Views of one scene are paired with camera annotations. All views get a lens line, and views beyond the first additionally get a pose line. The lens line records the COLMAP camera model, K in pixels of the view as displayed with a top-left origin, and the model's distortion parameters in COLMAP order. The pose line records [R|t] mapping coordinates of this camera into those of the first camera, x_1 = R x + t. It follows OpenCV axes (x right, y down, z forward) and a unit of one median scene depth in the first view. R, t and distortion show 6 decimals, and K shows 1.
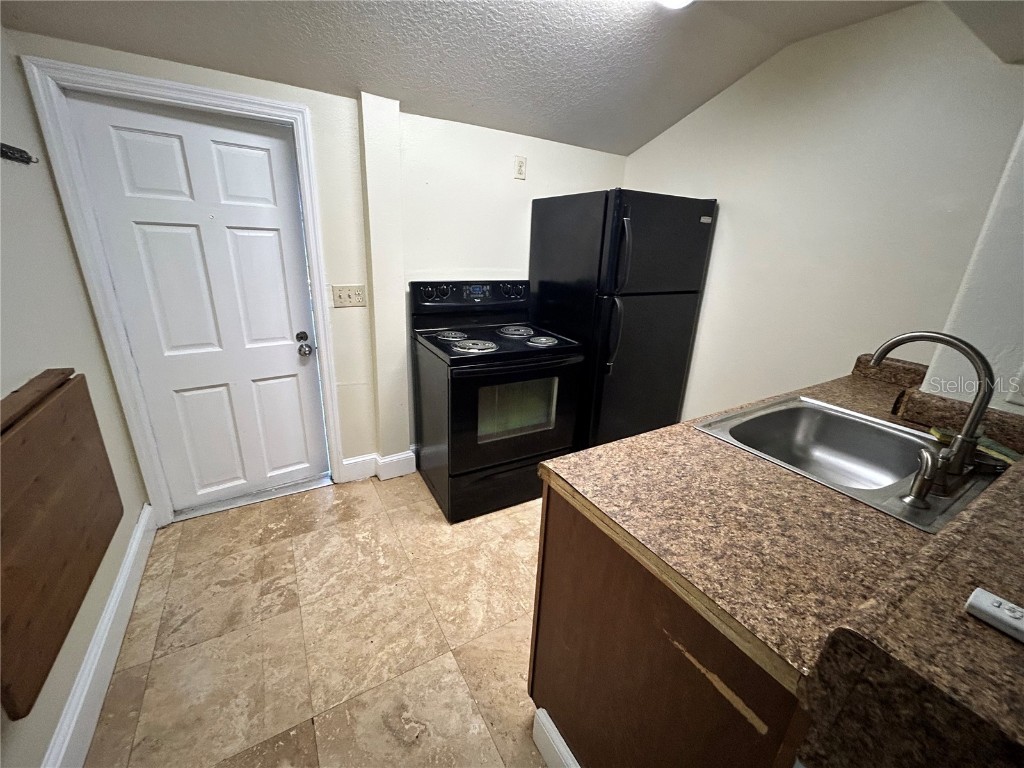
lens RADIAL K [[407.7, 0, 512.0], [0, 407.7, 384.0], [0, 0, 1]] dist [-0.002581, -0.000234]
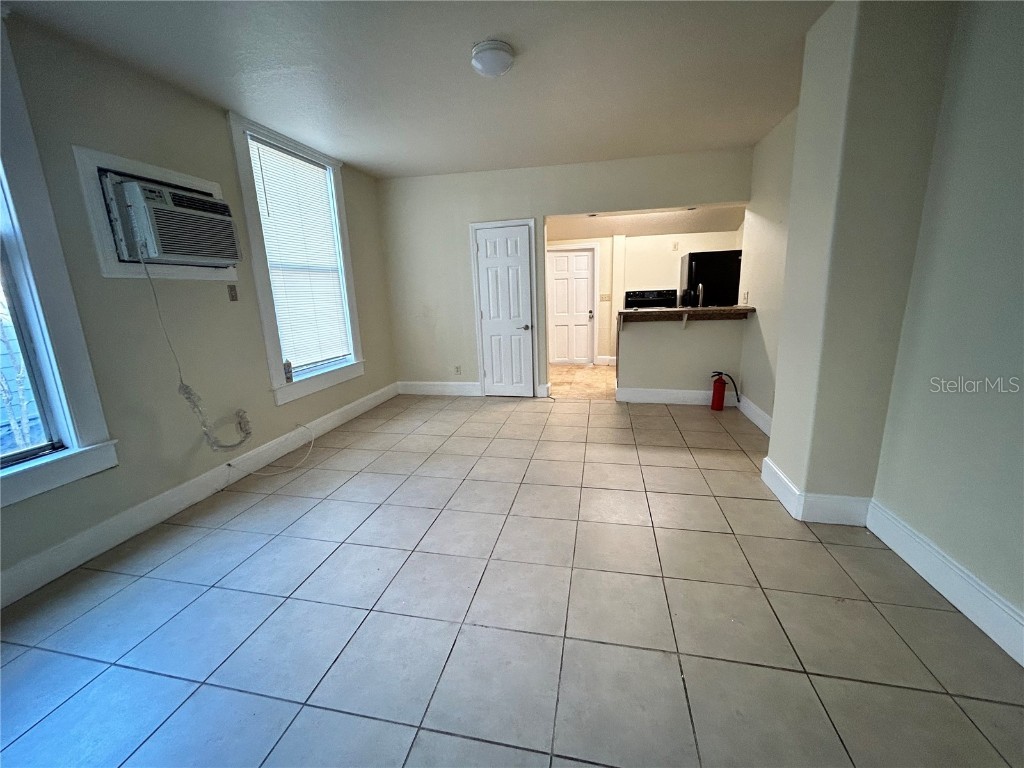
lens RADIAL K [[412.5, 0, 513.6], [0, 412.5, 382.5], [0, 0, 1]] dist [0.003665, 0.000133]
pose [[0.726899, 0.076117, -0.682514, 1.258957], [-0.161277, 0.984965, -0.061918, 0.713817], [0.667539, 0.155082, 0.728245, -1.608390]]
